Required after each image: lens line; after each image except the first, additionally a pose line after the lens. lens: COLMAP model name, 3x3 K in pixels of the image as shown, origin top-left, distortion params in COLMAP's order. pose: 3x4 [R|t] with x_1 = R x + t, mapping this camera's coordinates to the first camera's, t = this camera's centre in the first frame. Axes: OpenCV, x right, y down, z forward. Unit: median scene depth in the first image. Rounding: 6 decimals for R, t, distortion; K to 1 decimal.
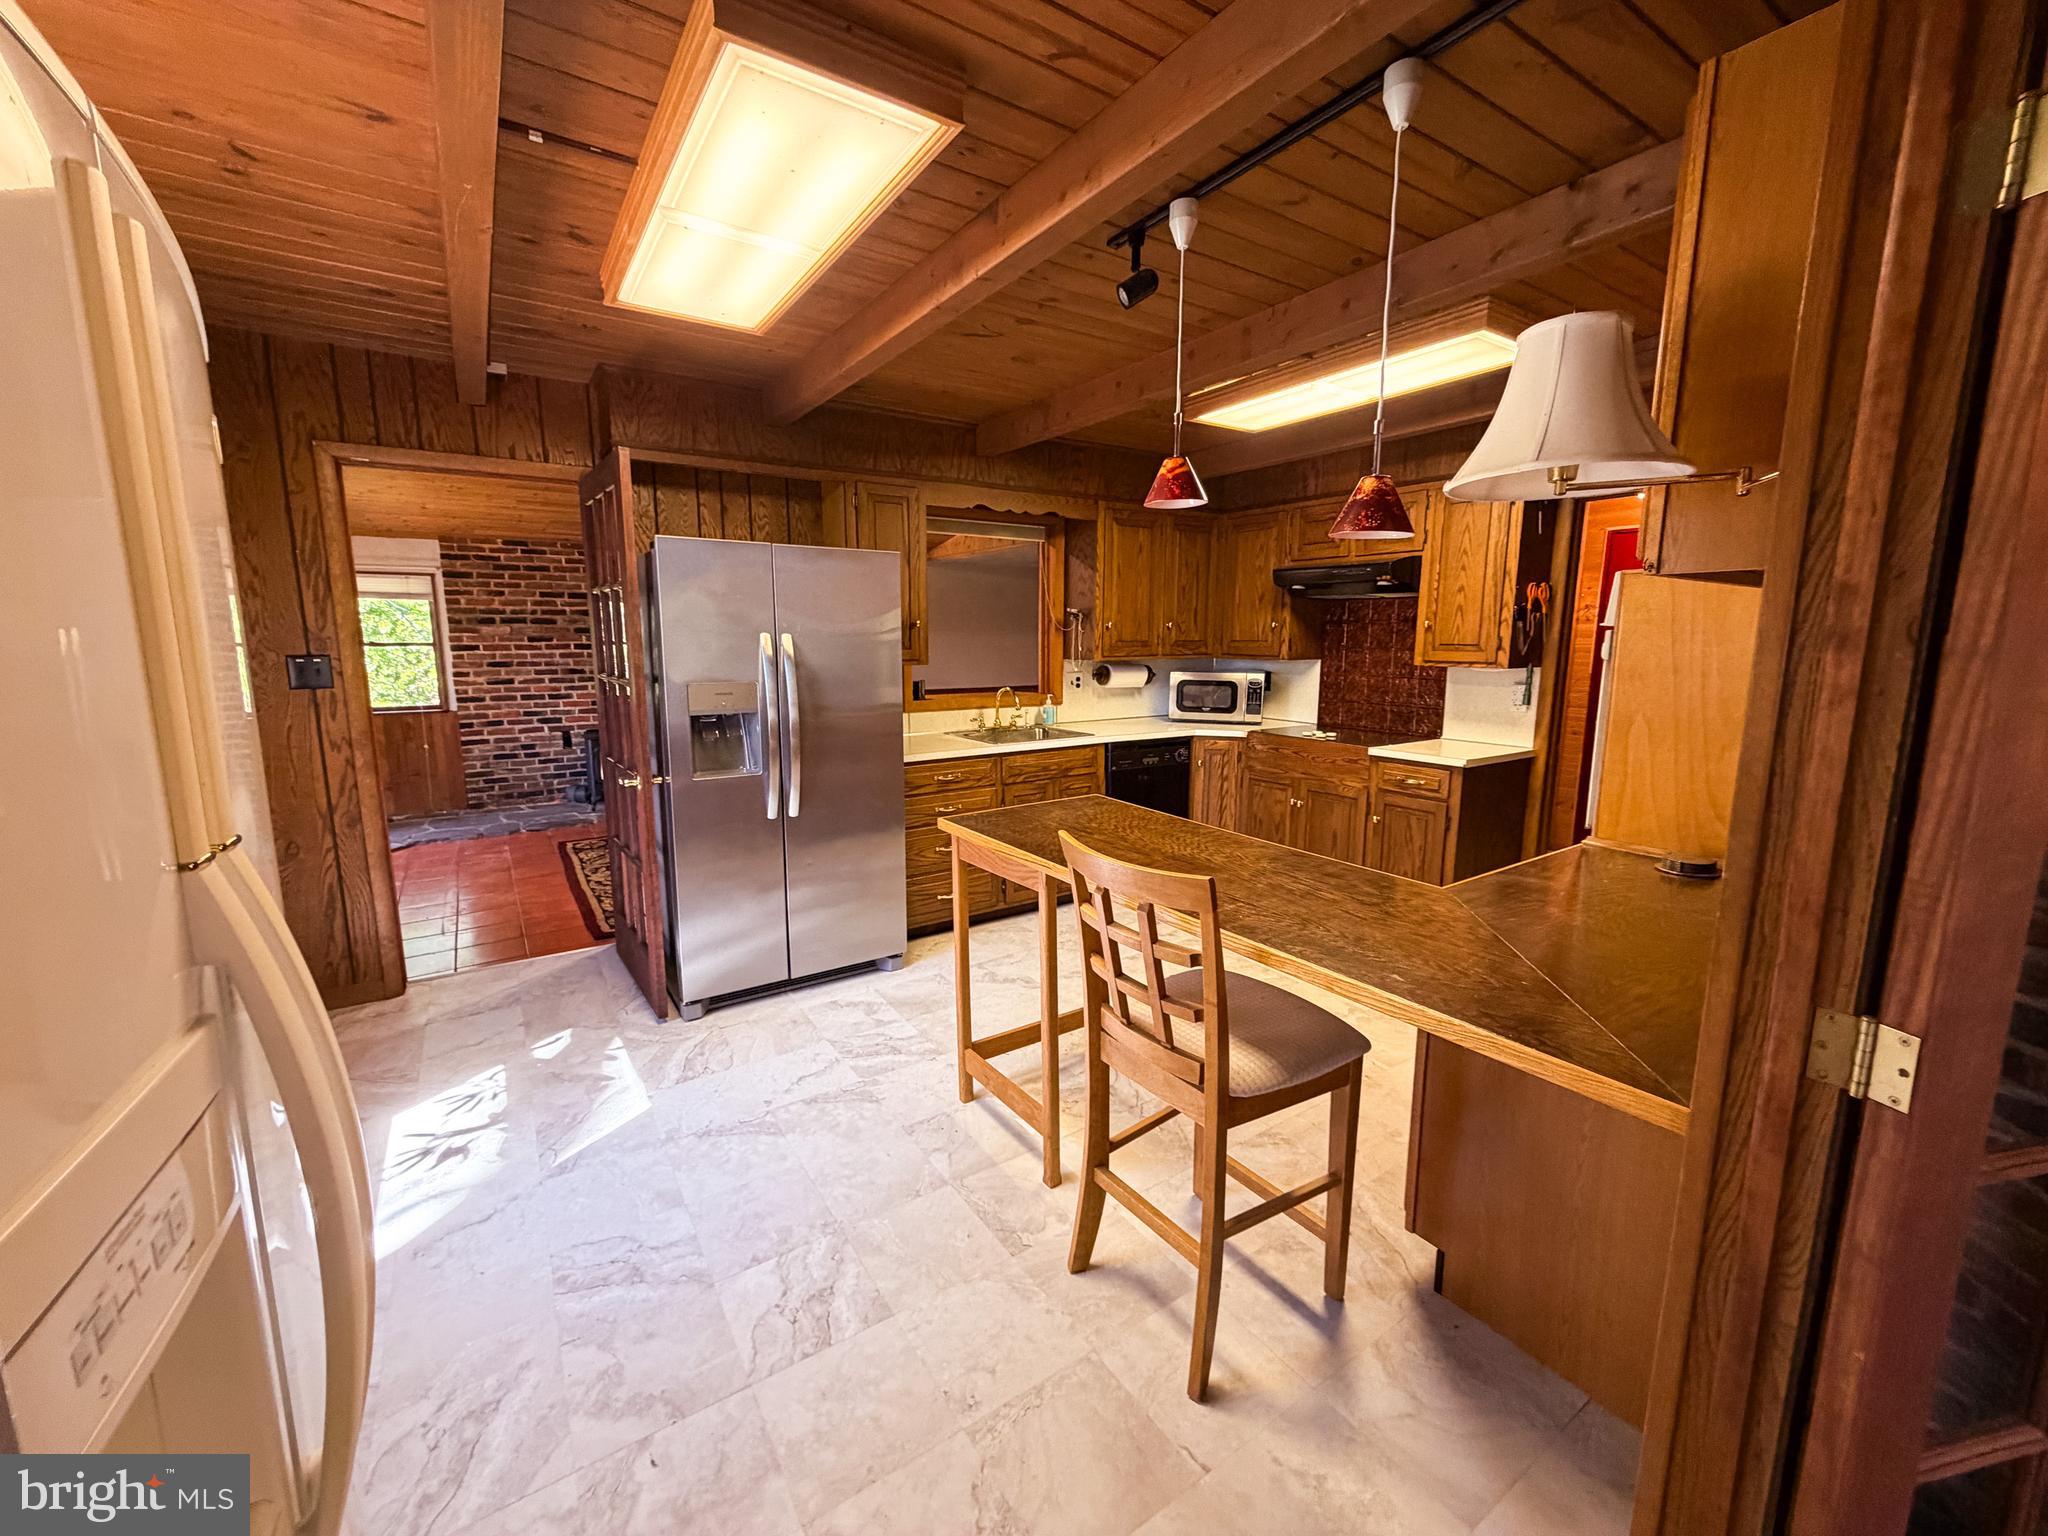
lens RADIAL K [[828.0, 0, 997.1], [0, 828.0, 757.1], [0, 0, 1]] dist [-0.003034, 0.000470]
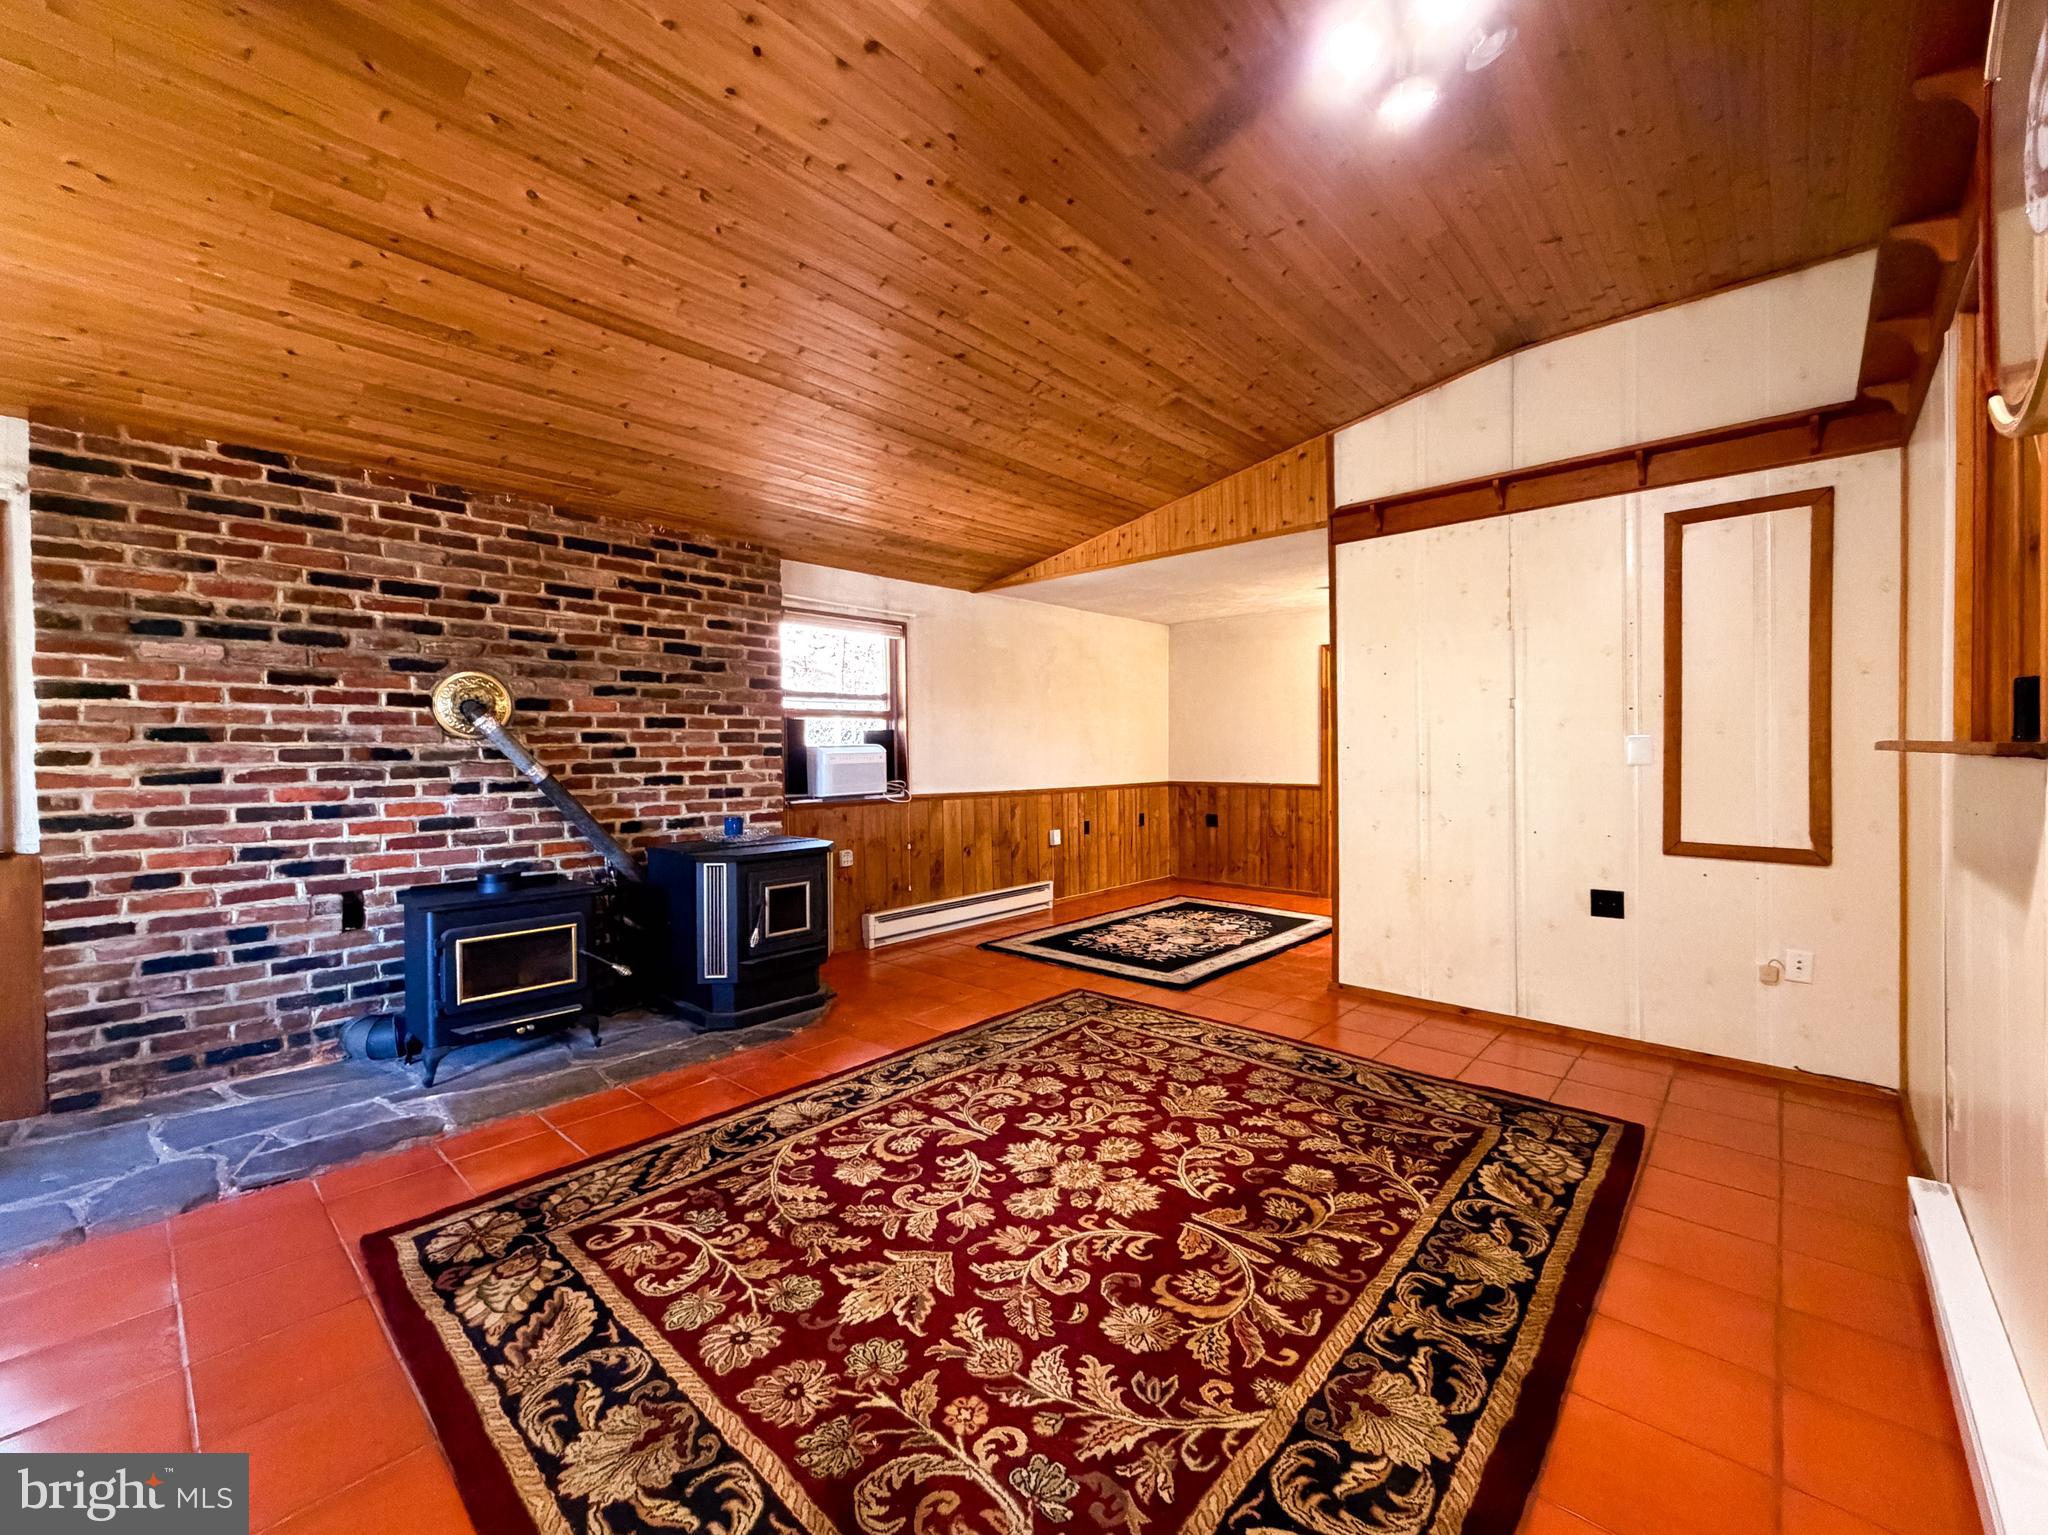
lens RADIAL K [[828.0, 0, 988.3], [0, 828.0, 751.7], [0, 0, 1]] dist [-0.003034, 0.000470]
pose [[0.965519, -0.005316, 0.260279, -0.521865], [0.042913, 0.989365, -0.138982, -0.048888], [-0.256772, 0.145359, 0.955478, 0.819997]]
